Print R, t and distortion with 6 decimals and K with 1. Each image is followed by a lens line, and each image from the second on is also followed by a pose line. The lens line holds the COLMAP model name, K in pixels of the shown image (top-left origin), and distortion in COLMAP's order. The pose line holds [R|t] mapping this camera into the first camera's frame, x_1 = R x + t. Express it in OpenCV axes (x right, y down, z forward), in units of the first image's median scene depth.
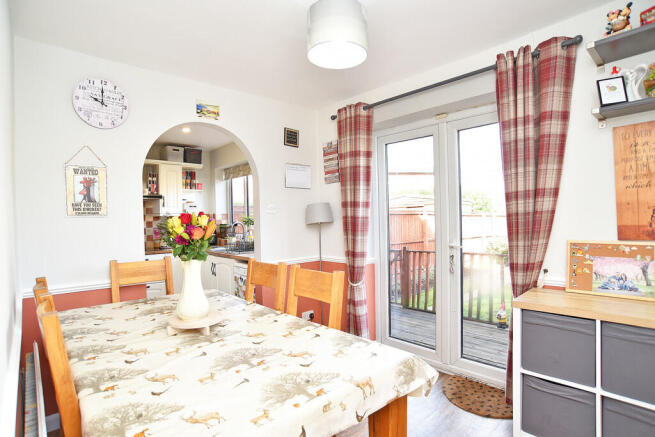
lens RADIAL K [[336.6, 0, 326.6], [0, 336.6, 220.1], [0, 0, 1]] dist [-0.041854, -0.000387]
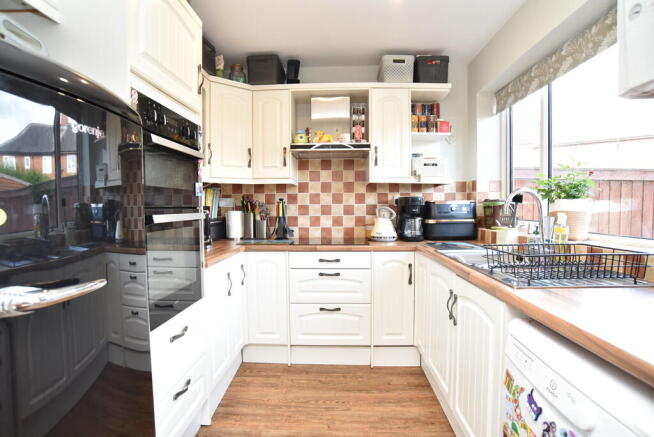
lens RADIAL K [[336.1, 0, 326.8], [0, 336.1, 215.2], [0, 0, 1]] dist [-0.041854, -0.000387]
pose [[0.705820, 0.036061, -0.707472, -0.138011], [-0.013111, 0.999197, 0.037851, 0.020747], [0.708270, -0.017440, 0.705727, 0.508204]]
